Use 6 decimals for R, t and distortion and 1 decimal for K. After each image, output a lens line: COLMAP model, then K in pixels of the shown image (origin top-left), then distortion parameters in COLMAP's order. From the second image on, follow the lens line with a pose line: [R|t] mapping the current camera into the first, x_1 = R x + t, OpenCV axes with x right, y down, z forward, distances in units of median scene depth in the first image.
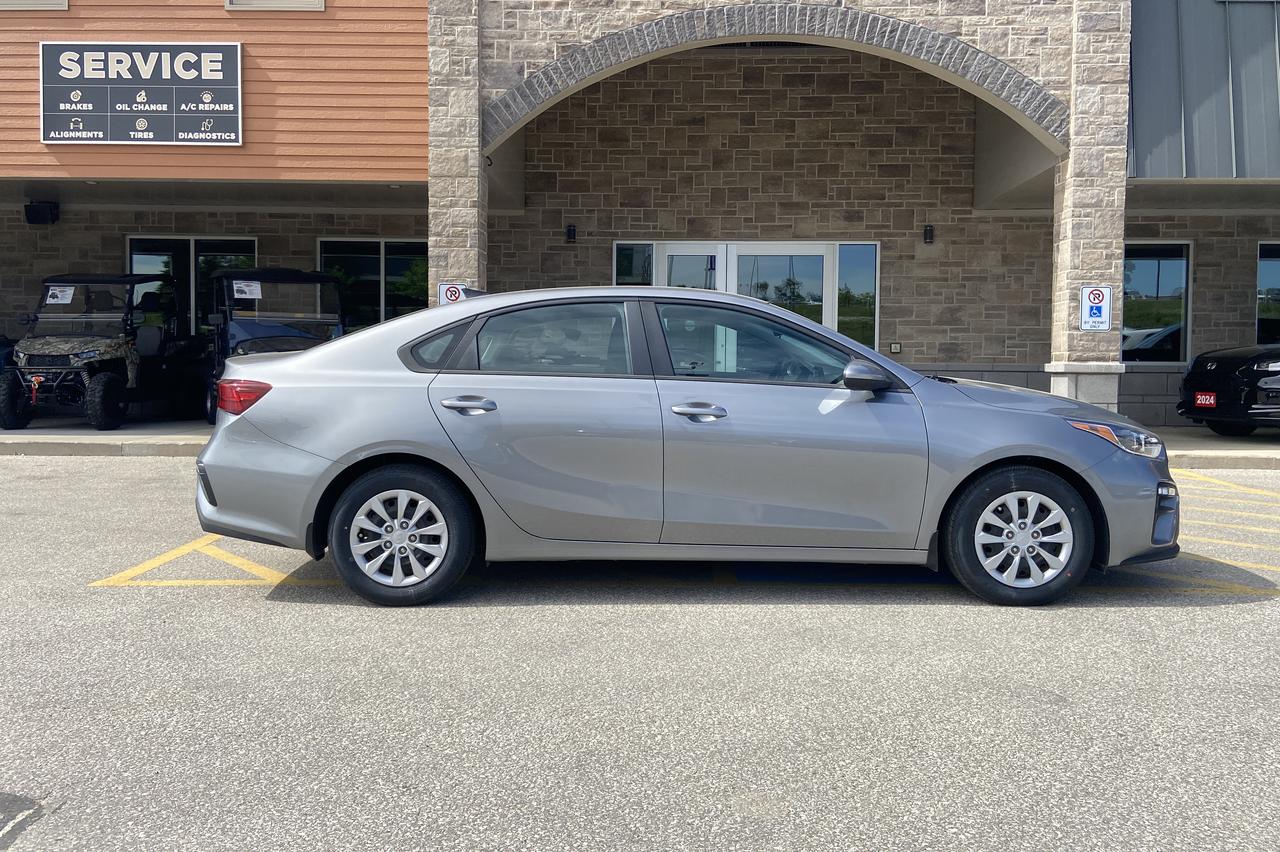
lens RADIAL K [[1106.7, 0, 649.5], [0, 1106.7, 422.5], [0, 0, 1]] dist [0.102863, -0.127074]
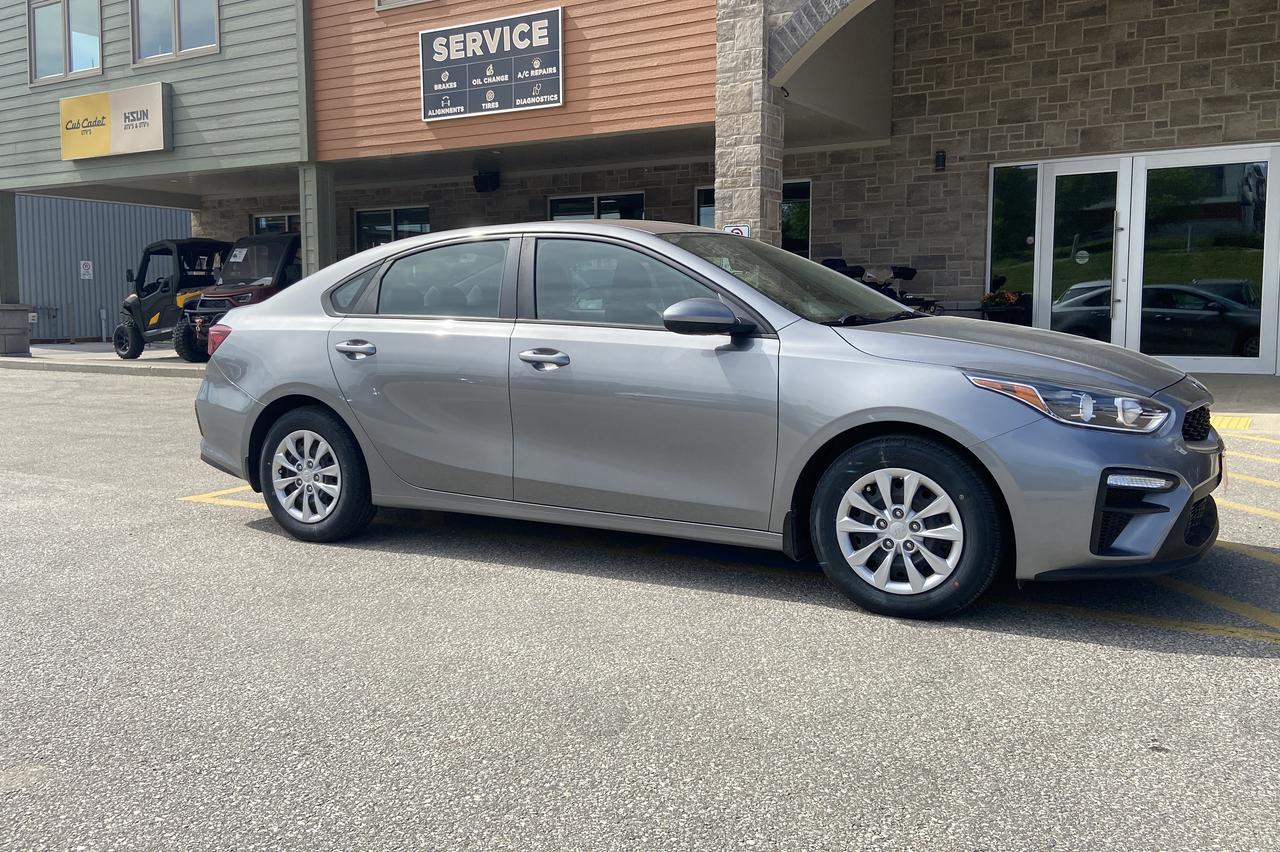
lens RADIAL K [[1106.7, 0, 640.4], [0, 1106.7, 421.2], [0, 0, 1]] dist [0.102863, -0.127074]
pose [[0.859642, 0.039399, -0.509375, 0.253112], [-0.015027, 0.998541, 0.051875, -0.003048], [0.510676, -0.036939, 0.858980, 0.117178]]
